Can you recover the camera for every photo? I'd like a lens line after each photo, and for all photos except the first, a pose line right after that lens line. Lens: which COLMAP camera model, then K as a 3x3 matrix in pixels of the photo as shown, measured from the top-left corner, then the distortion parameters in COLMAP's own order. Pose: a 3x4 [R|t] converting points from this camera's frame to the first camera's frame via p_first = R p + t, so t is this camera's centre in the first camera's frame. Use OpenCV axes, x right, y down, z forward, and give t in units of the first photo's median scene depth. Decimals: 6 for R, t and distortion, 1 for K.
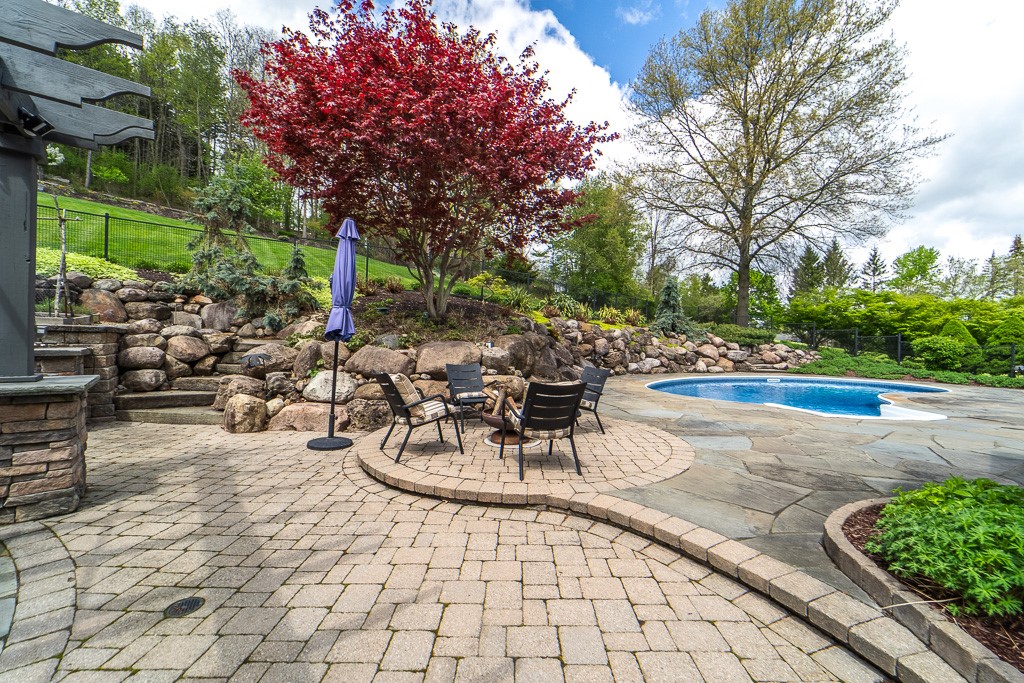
lens RADIAL K [[416.0, 0, 516.8], [0, 416.0, 343.1], [0, 0, 1]] dist [0.000940, -0.000834]
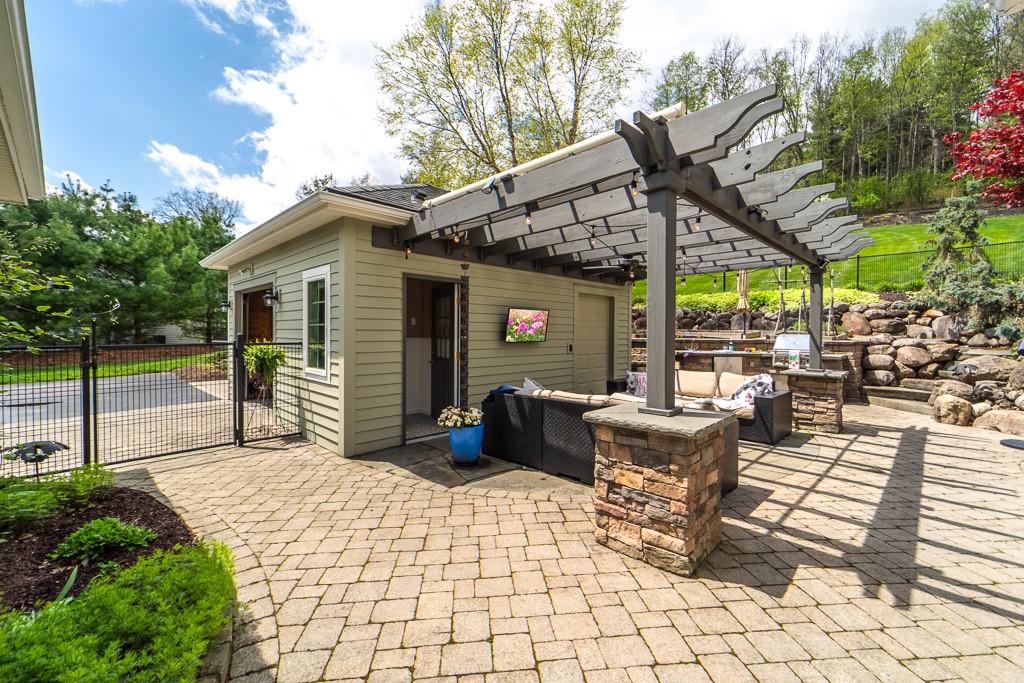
lens RADIAL K [[416.0, 0, 527.6], [0, 416.0, 339.3], [0, 0, 1]] dist [0.000940, -0.000834]
pose [[0.113609, -0.004985, -0.993513, 0.189287], [-0.008950, 0.999942, -0.006041, -0.011758], [0.993485, 0.009578, 0.113558, -0.177658]]
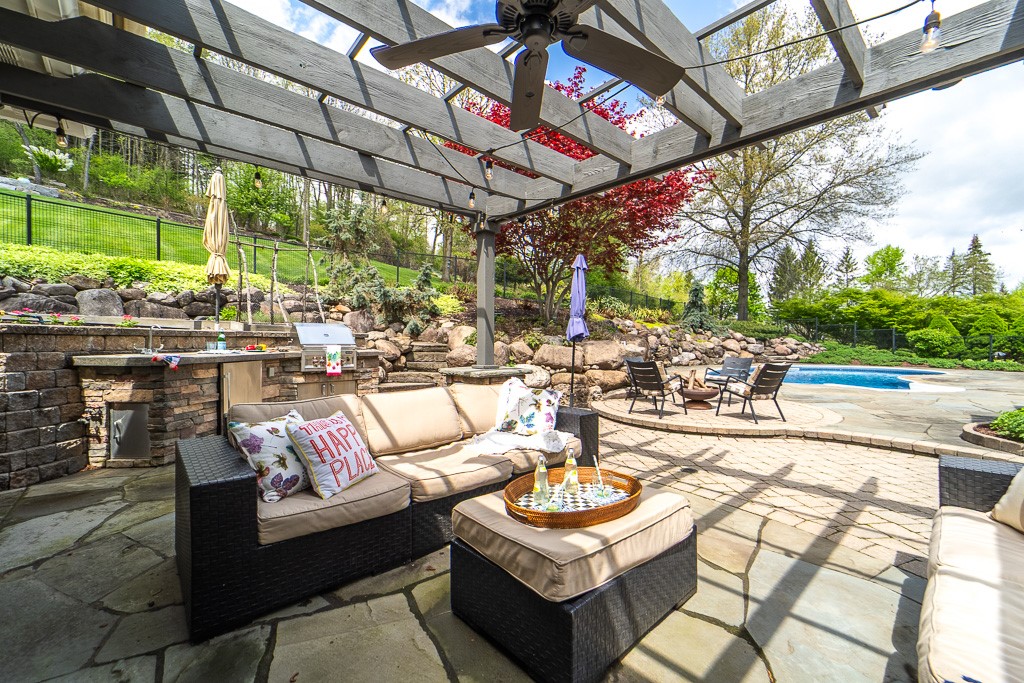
lens RADIAL K [[416.0, 0, 517.1], [0, 416.0, 343.9], [0, 0, 1]] dist [0.000940, -0.000834]
pose [[0.998560, -0.018282, 0.050442, -0.247503], [0.017975, 0.999817, 0.006525, -0.003021], [-0.050552, -0.005609, 0.998706, -0.143374]]
